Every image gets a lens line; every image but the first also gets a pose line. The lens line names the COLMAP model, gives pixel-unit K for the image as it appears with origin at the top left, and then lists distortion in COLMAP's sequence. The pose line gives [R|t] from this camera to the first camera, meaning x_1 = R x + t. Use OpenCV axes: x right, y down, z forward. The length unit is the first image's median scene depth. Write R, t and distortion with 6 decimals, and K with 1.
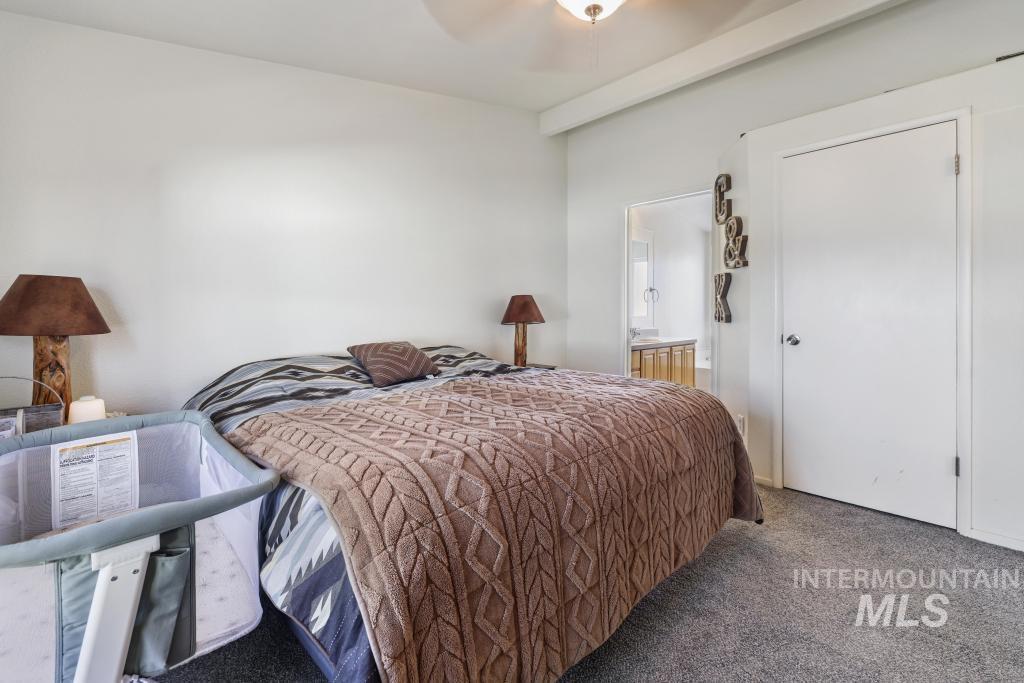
lens RADIAL K [[444.1, 0, 529.3], [0, 444.1, 314.7], [0, 0, 1]] dist [-0.001595, 0.000153]
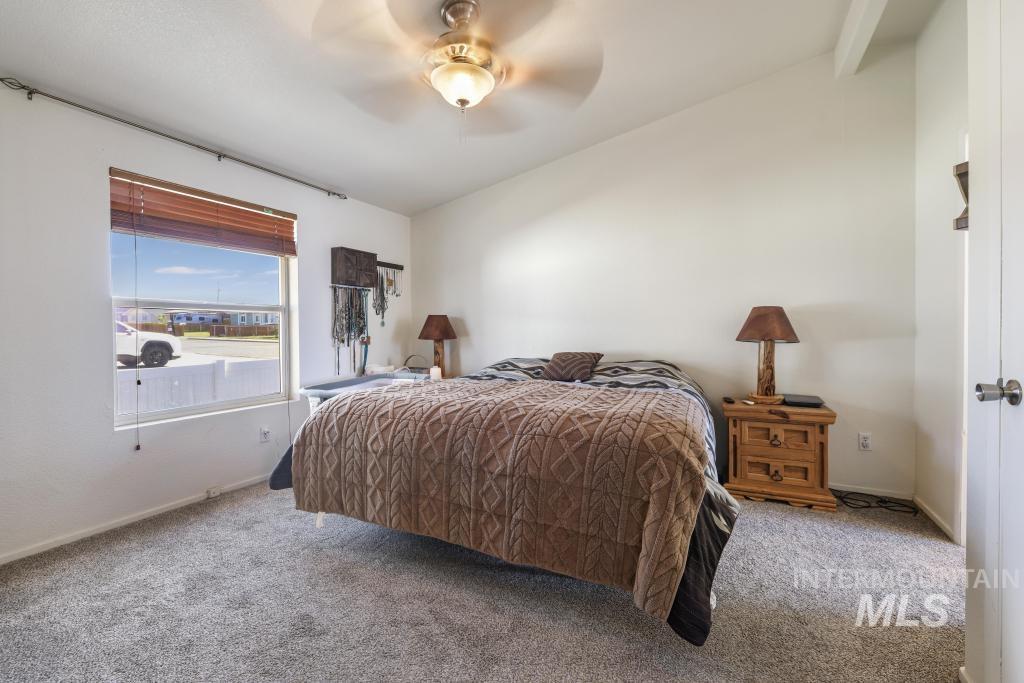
lens RADIAL K [[441.8, 0, 517.8], [0, 441.8, 334.2], [0, 0, 1]] dist [0.000377, 0.000087]
pose [[0.299095, 0.017712, -0.954059, 0.928874], [0.006179, 0.999771, 0.020498, -0.016941], [0.954203, -0.012026, 0.298917, 0.469521]]
